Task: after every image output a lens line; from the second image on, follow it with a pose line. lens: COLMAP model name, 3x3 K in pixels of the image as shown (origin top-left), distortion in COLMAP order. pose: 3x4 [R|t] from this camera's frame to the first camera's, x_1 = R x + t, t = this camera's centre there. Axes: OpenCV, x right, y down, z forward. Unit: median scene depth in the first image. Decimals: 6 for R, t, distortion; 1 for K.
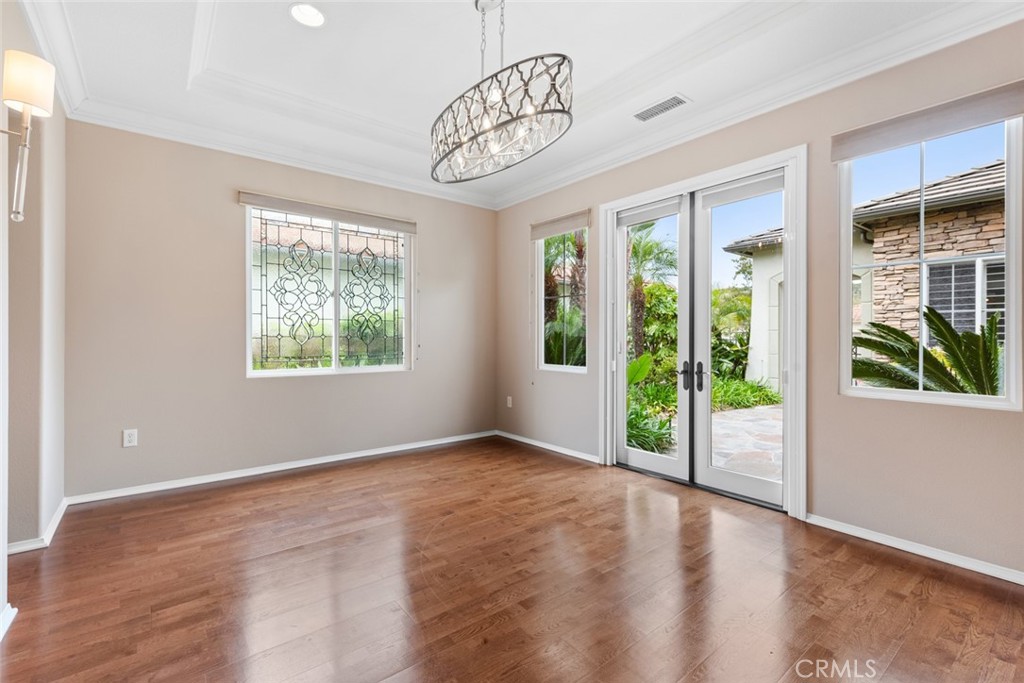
lens RADIAL K [[451.1, 0, 510.3], [0, 451.1, 340.0], [0, 0, 1]] dist [0.001072, 0.000255]
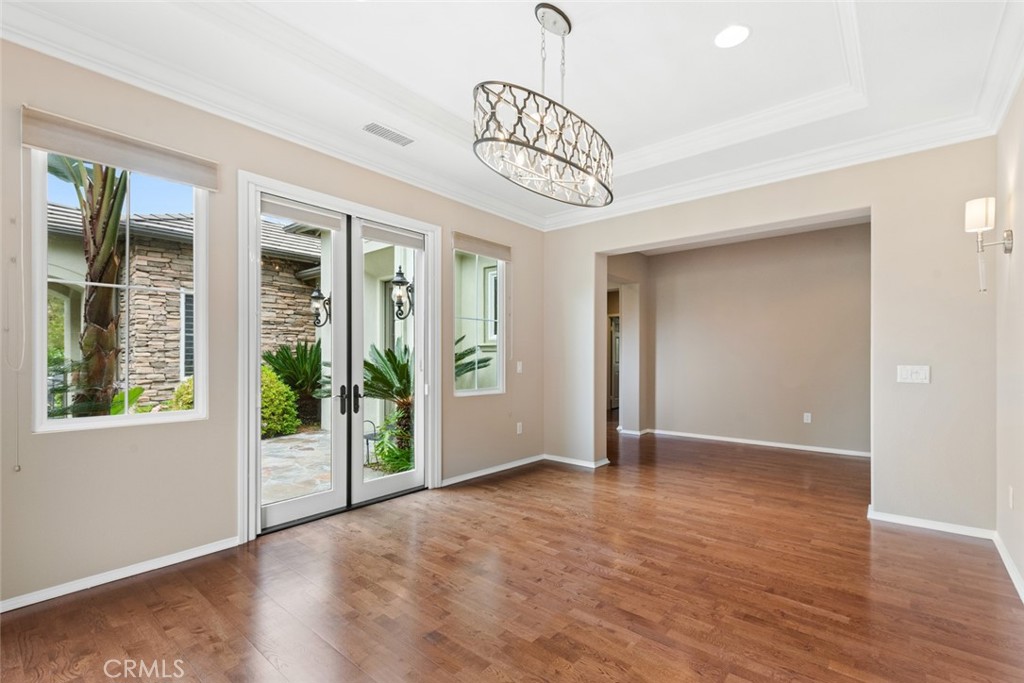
lens RADIAL K [[460.2, 0, 516.3], [0, 460.2, 359.9], [0, 0, 1]] dist [0.002400, 0.000228]
pose [[-0.205784, -0.009026, 0.978556, -0.583413], [0.002685, 0.999948, 0.009788, -0.014677], [-0.978594, 0.004641, -0.205750, 0.737901]]
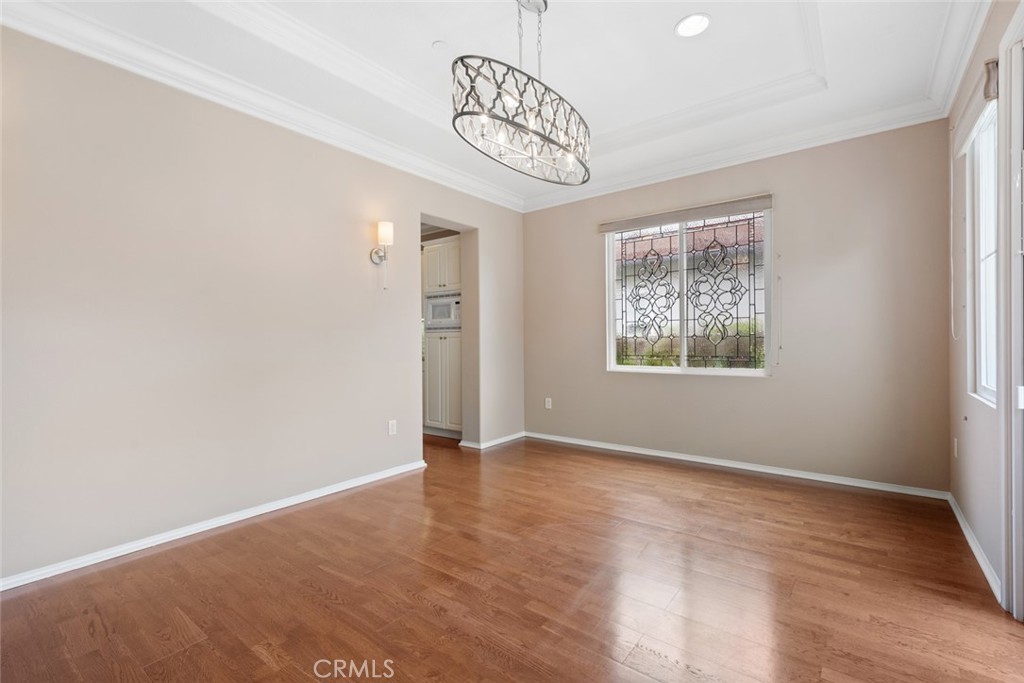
lens RADIAL K [[451.1, 0, 510.3], [0, 451.1, 340.0], [0, 0, 1]] dist [0.001072, 0.000255]
pose [[0.240857, -0.003999, -0.970552, 0.530885], [0.006297, 0.999977, -0.002557, -0.000055], [0.970540, -0.005496, 0.240877, 0.406795]]
